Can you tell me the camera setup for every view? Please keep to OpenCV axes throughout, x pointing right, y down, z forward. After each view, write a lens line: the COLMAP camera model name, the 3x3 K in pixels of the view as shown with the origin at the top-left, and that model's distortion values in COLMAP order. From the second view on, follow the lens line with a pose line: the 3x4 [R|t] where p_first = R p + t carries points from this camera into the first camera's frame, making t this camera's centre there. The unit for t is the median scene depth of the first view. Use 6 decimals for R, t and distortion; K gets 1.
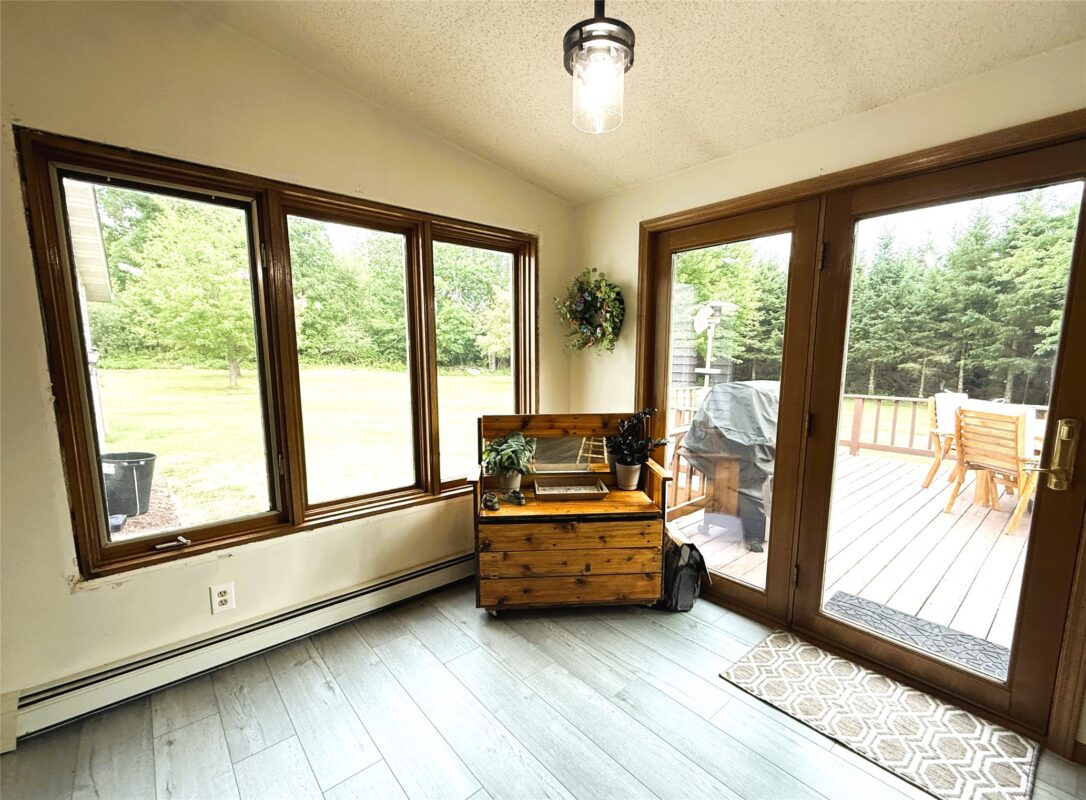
lens RADIAL K [[471.8, 0, 550.5], [0, 471.8, 424.4], [0, 0, 1]] dist [0.016112, 0.000116]
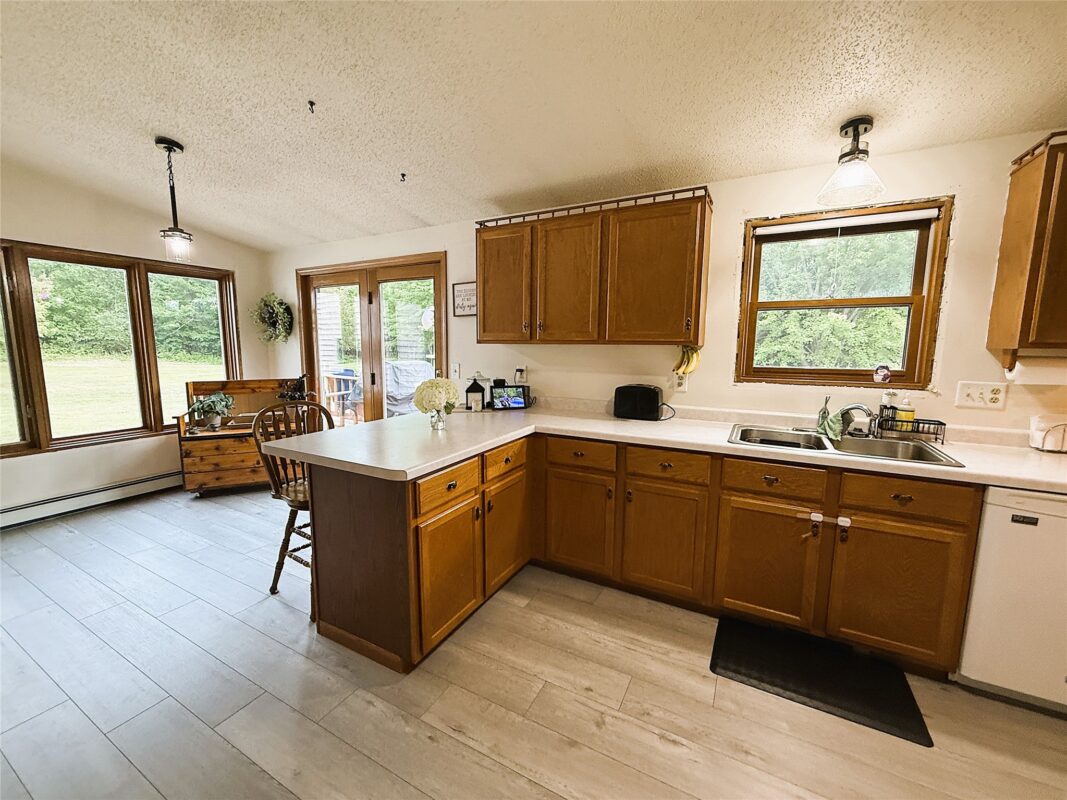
lens RADIAL K [[432.6, 0, 532.2], [0, 432.6, 403.5], [0, 0, 1]] dist [-0.001239, -0.000034]
pose [[0.936702, -0.040305, 0.347800, 0.441169], [0.044891, 0.998979, -0.005136, 0.120096], [-0.347237, 0.020424, 0.937555, -0.814735]]
